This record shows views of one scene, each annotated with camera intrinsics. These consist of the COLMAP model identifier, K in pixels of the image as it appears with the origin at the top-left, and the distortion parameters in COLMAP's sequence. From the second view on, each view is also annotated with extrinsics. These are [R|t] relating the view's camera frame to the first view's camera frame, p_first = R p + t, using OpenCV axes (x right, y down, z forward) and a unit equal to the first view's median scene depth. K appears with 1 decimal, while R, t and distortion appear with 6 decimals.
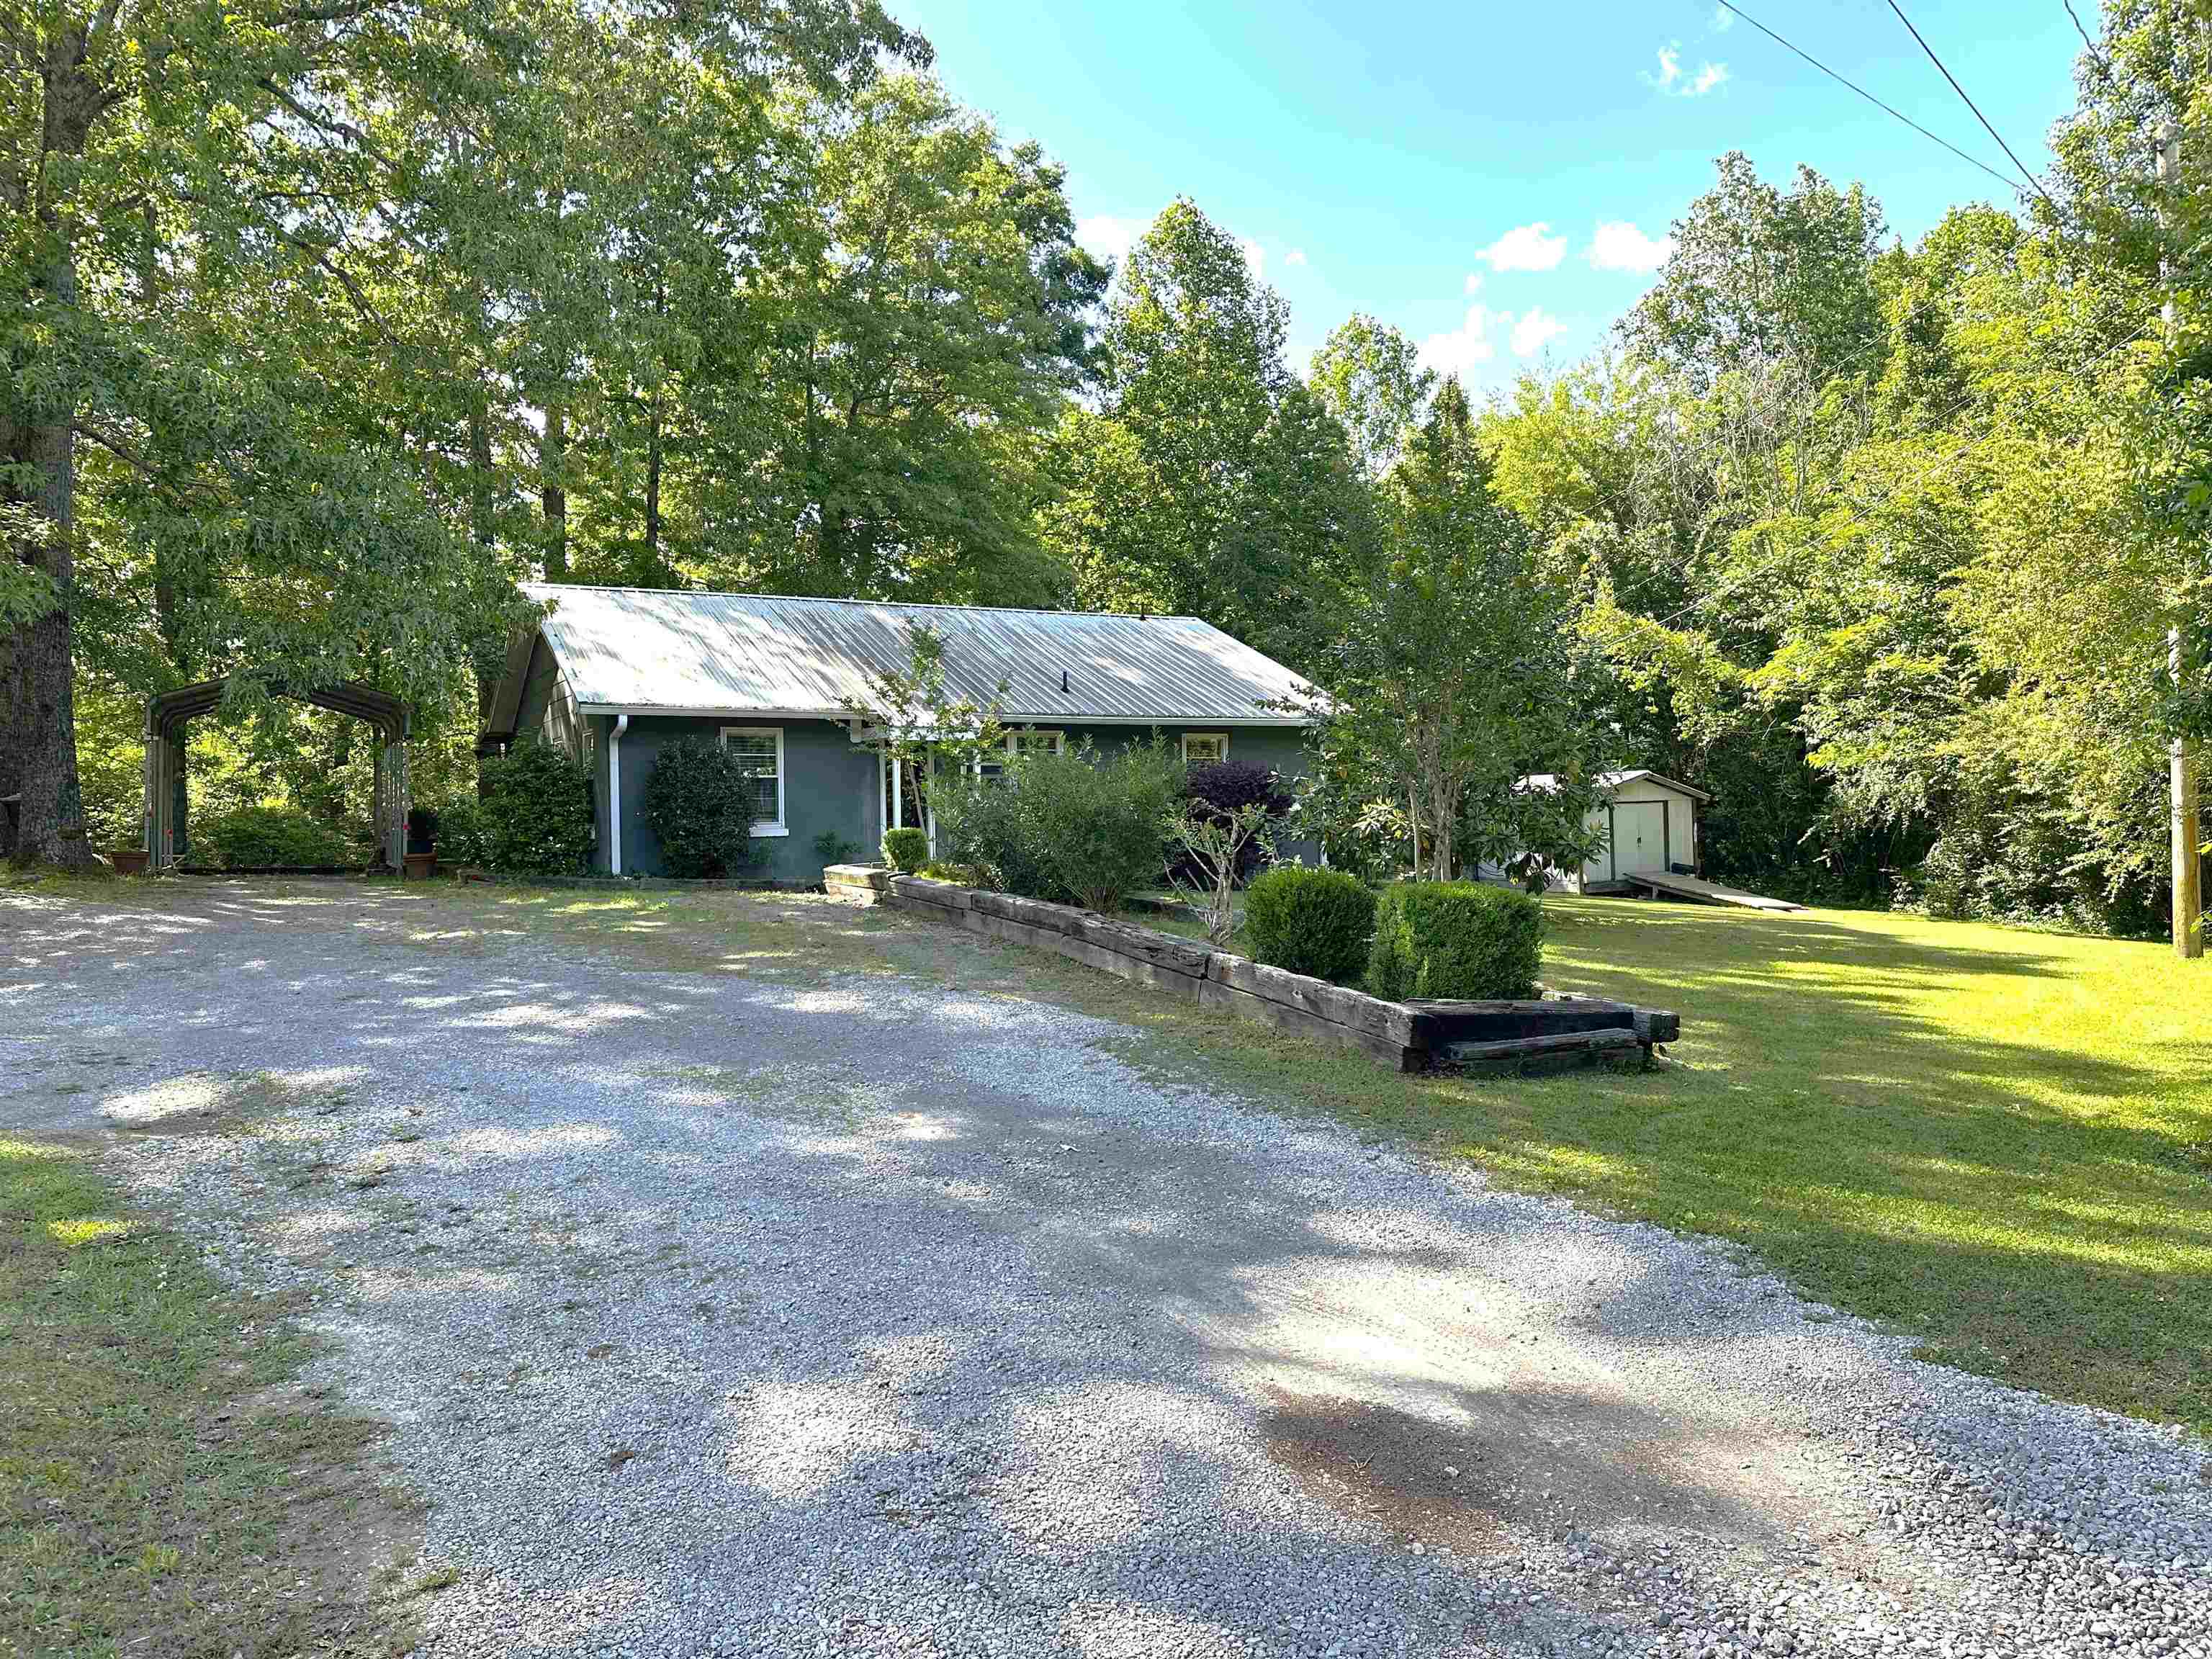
lens RADIAL K [[1549.5, 0, 1106.0], [0, 1549.5, 829.5], [0, 0, 1]] dist [0.112570, -0.257076]
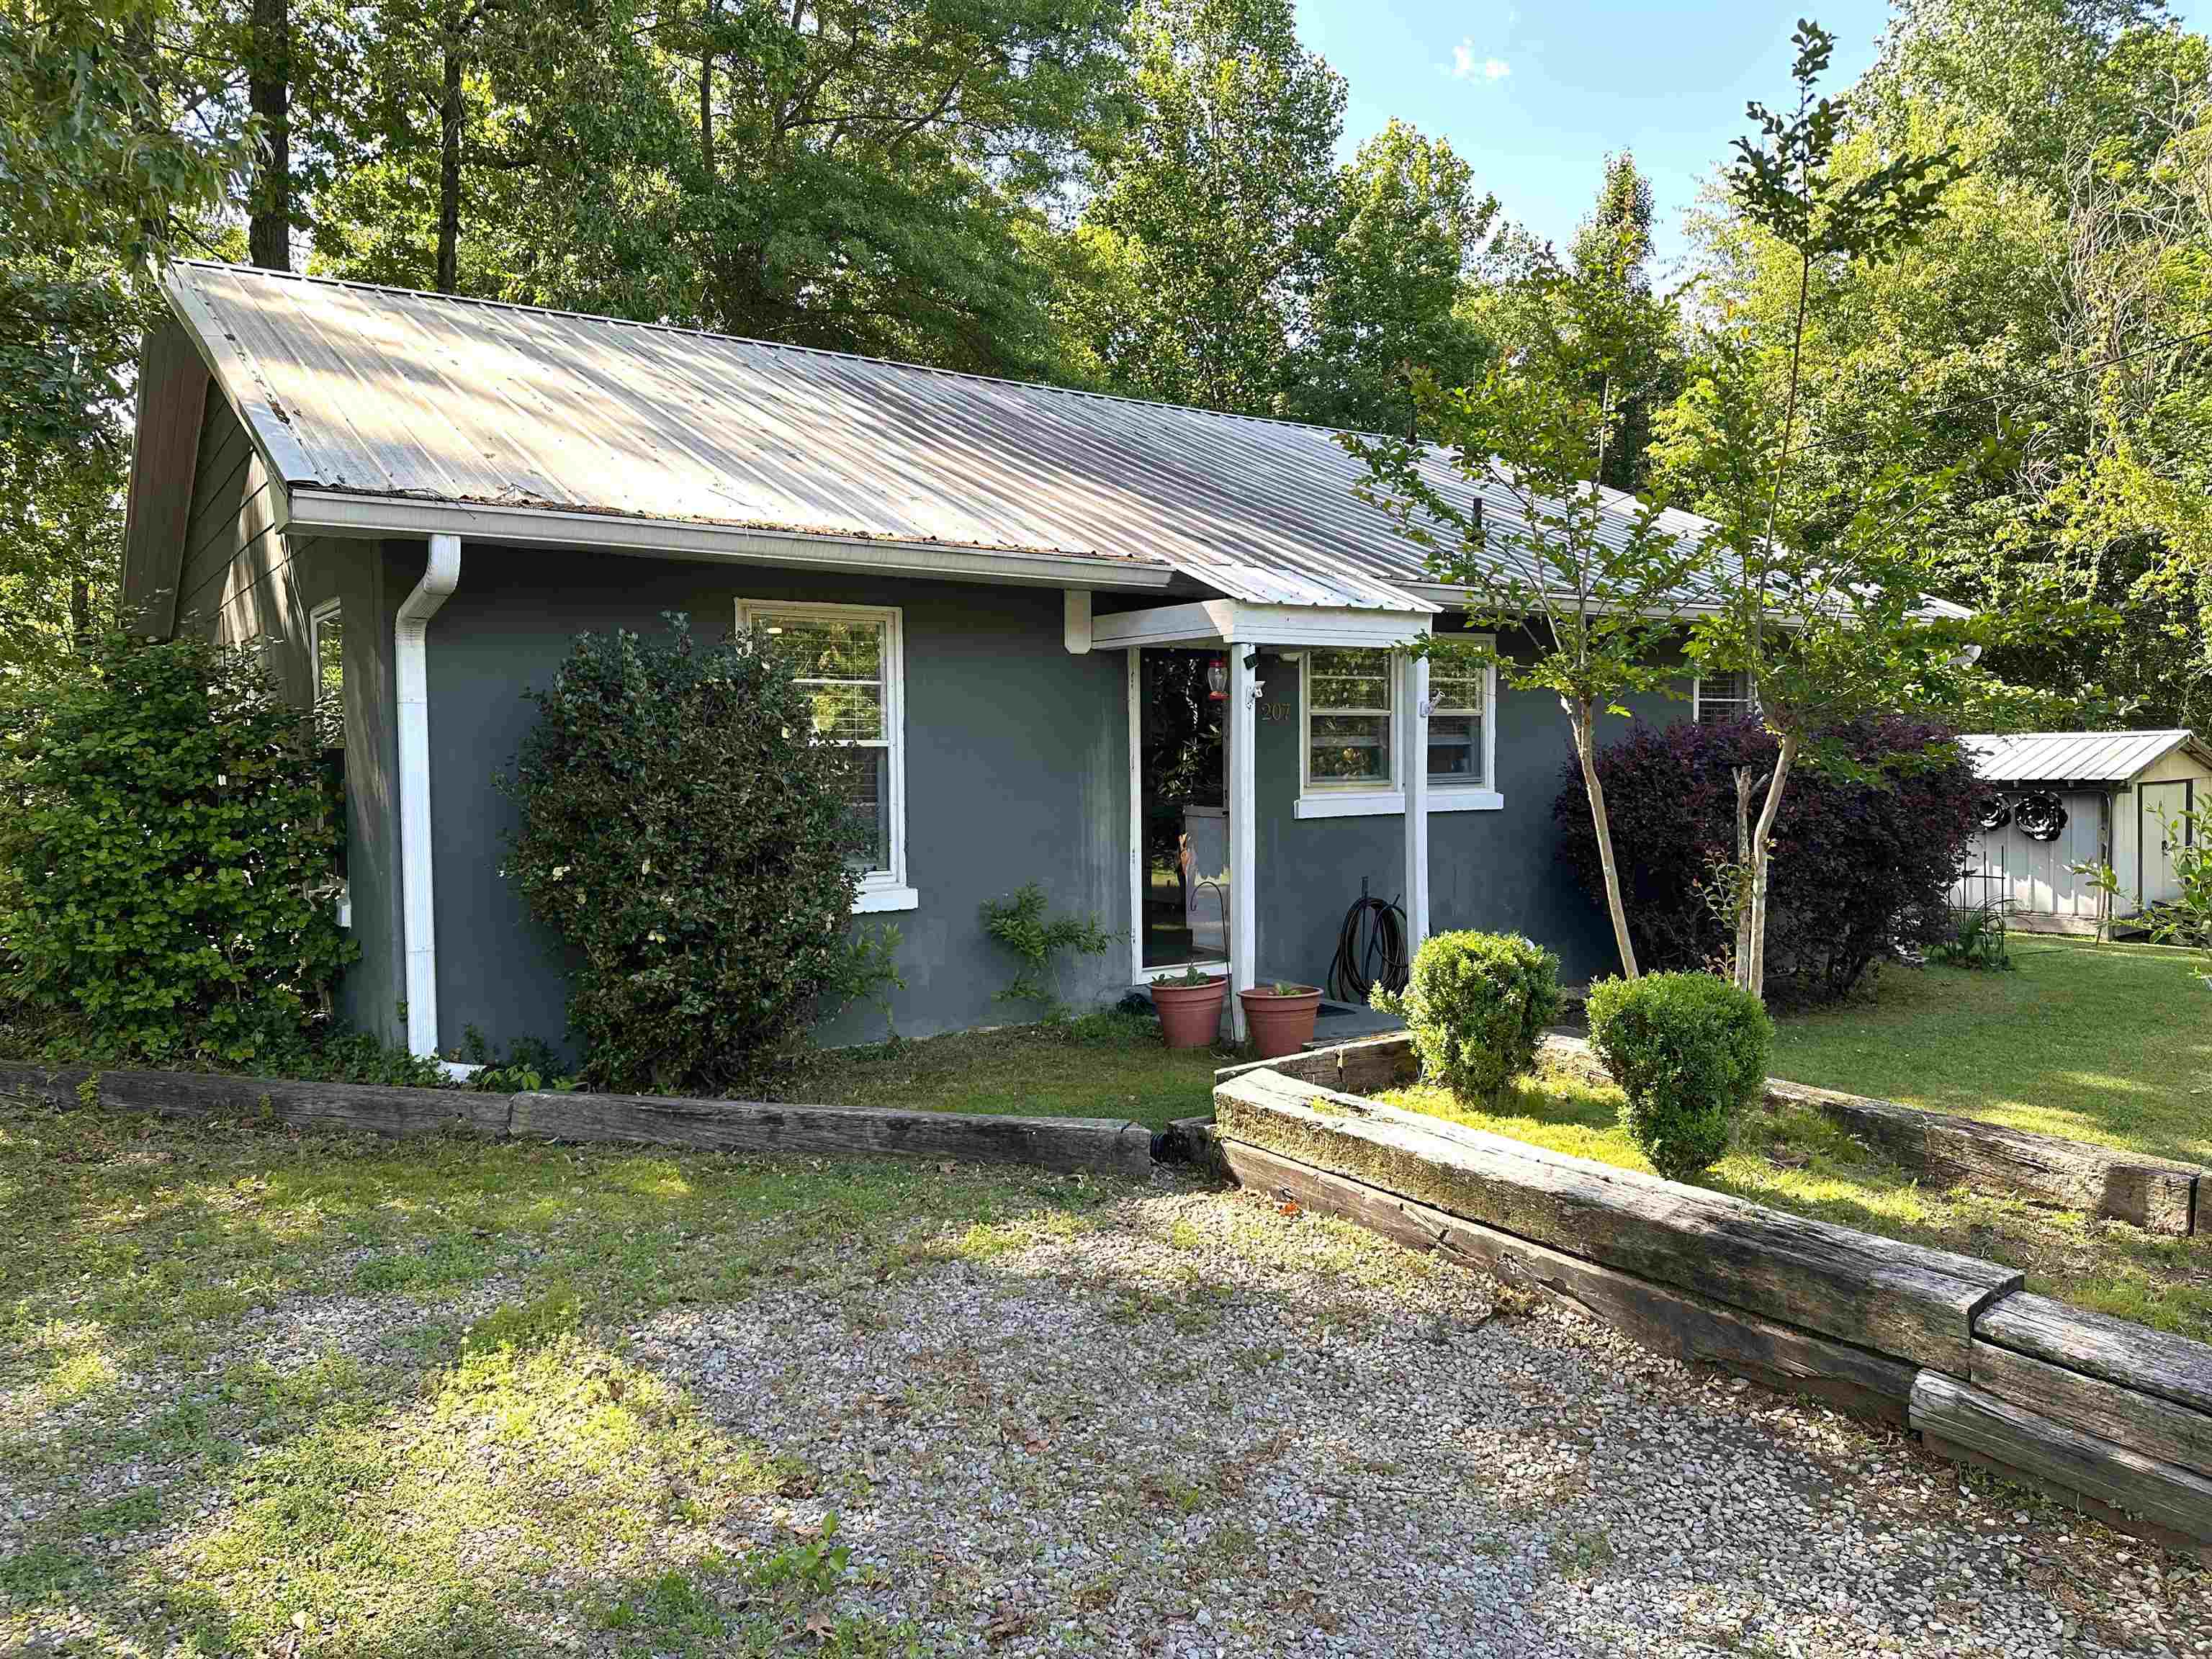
lens RADIAL K [[1549.5, 0, 1106.0], [0, 1549.5, 829.5], [0, 0, 1]] dist [0.112570, -0.257076]
pose [[0.991140, -0.002320, 0.132799, -0.198196], [-0.002358, 0.999382, 0.035062, -0.025399], [-0.132799, -0.035064, 0.990523, 0.606596]]
